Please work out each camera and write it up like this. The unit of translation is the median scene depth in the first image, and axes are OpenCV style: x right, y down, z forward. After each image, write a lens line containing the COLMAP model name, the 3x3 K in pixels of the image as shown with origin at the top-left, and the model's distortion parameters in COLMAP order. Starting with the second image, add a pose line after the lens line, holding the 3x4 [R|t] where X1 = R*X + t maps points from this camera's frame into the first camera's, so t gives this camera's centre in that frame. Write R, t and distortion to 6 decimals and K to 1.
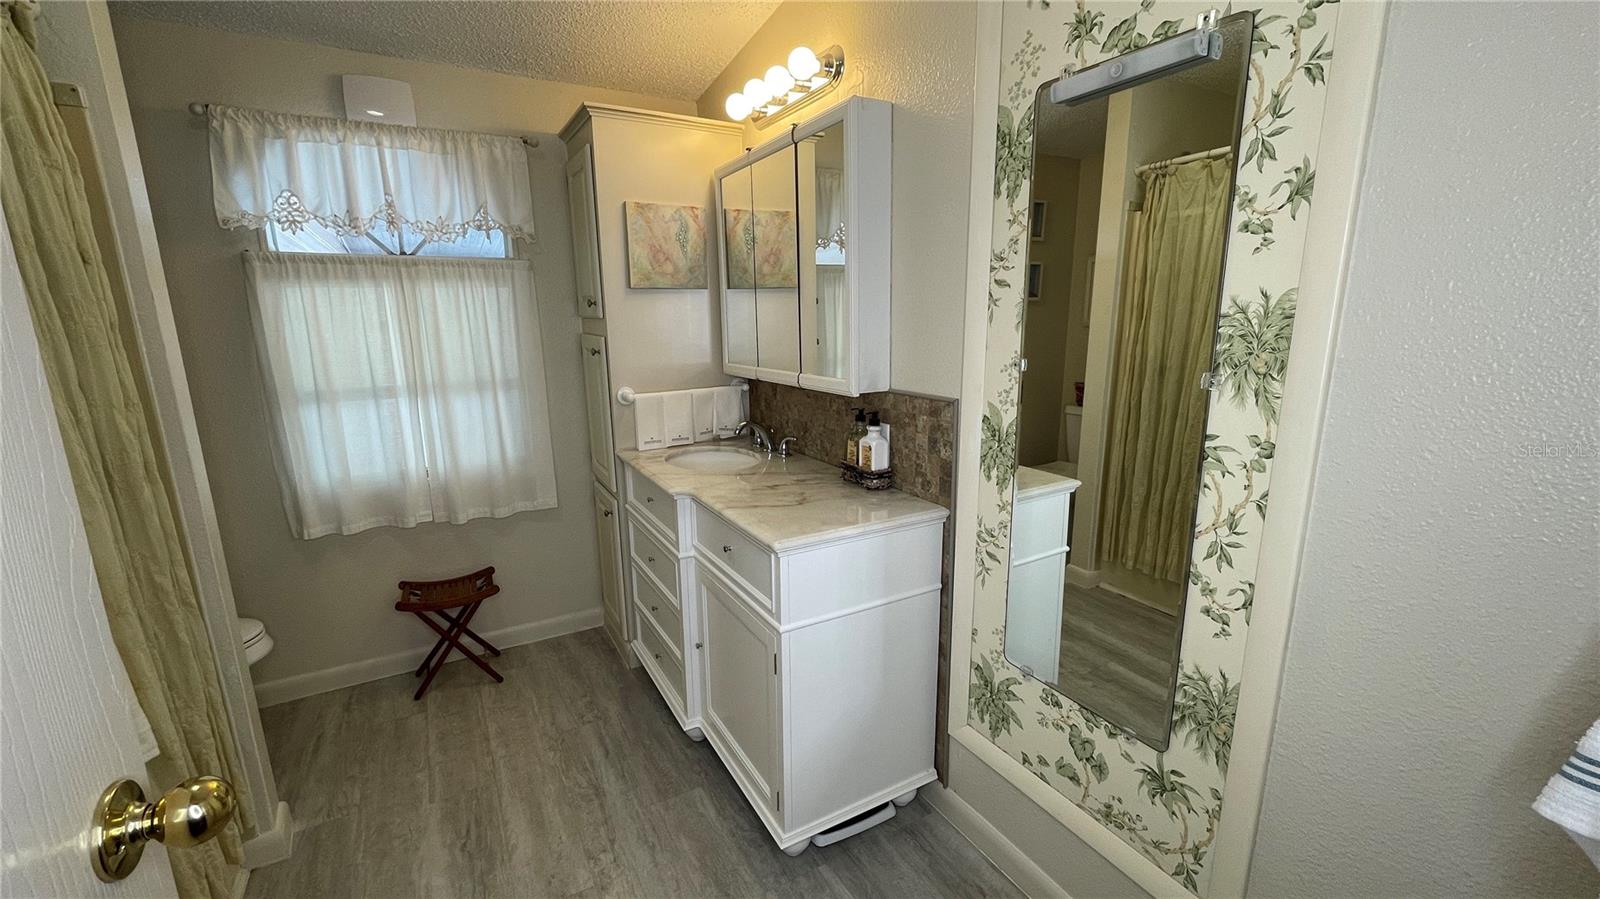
lens RADIAL K [[652.5, 0, 803.3], [0, 652.5, 448.4], [0, 0, 1]] dist [-0.000631, -0.000860]
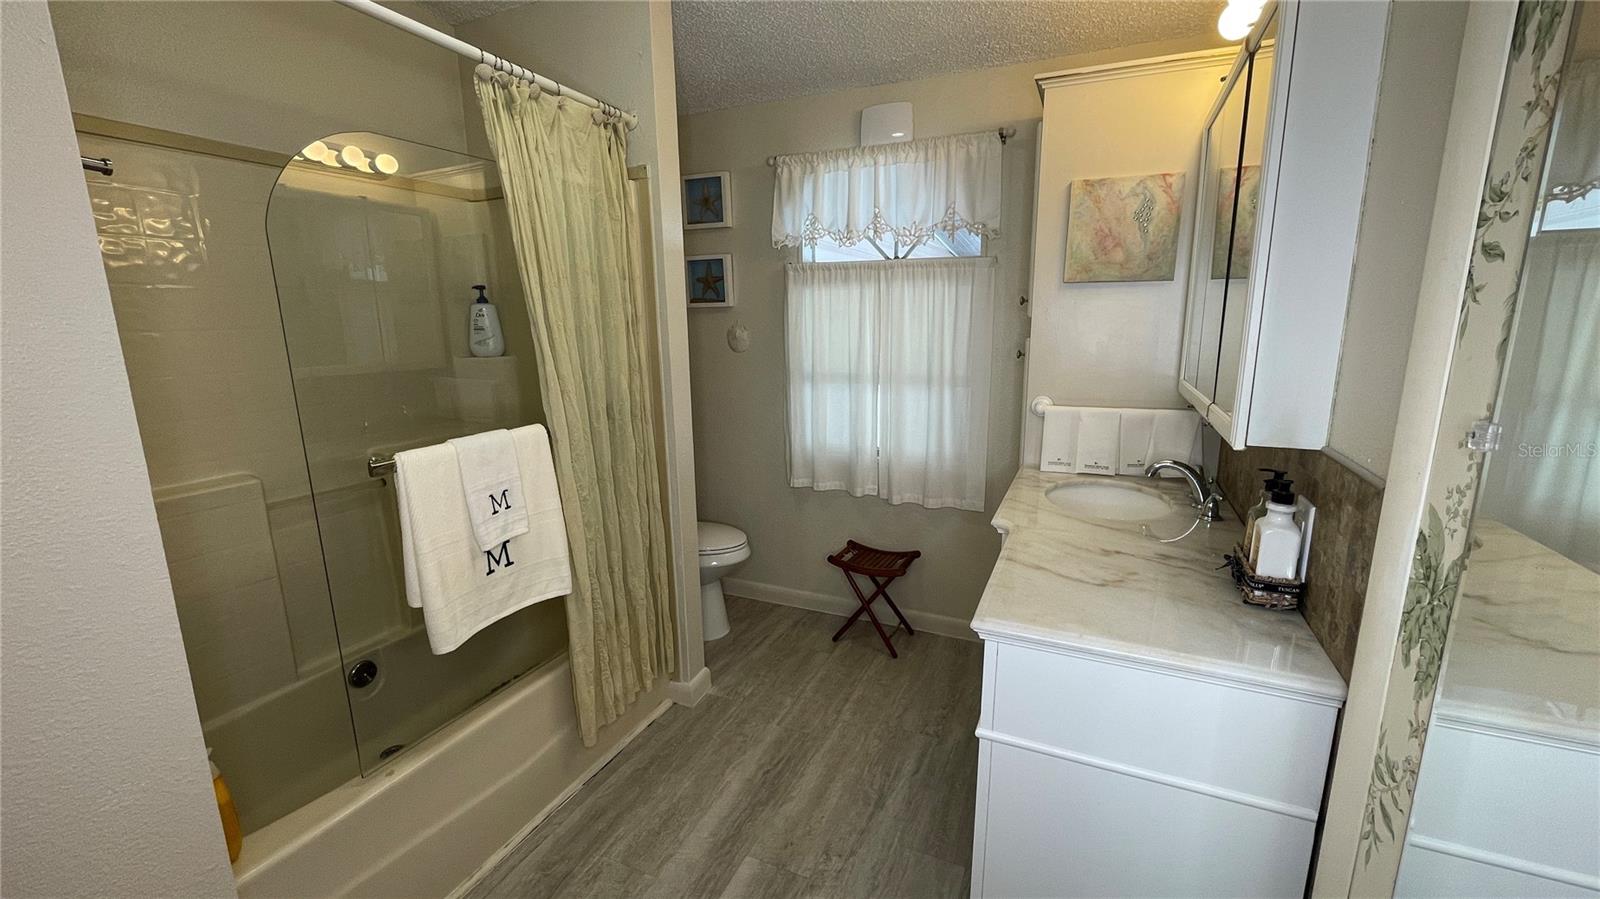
lens RADIAL K [[652.5, 0, 804.5], [0, 652.5, 447.9], [0, 0, 1]] dist [-0.000631, -0.000860]
pose [[0.583299, 0.170067, -0.794254, 0.261986], [-0.165752, 0.982181, 0.088578, -0.053283], [0.795166, 0.079981, 0.601094, 0.237870]]
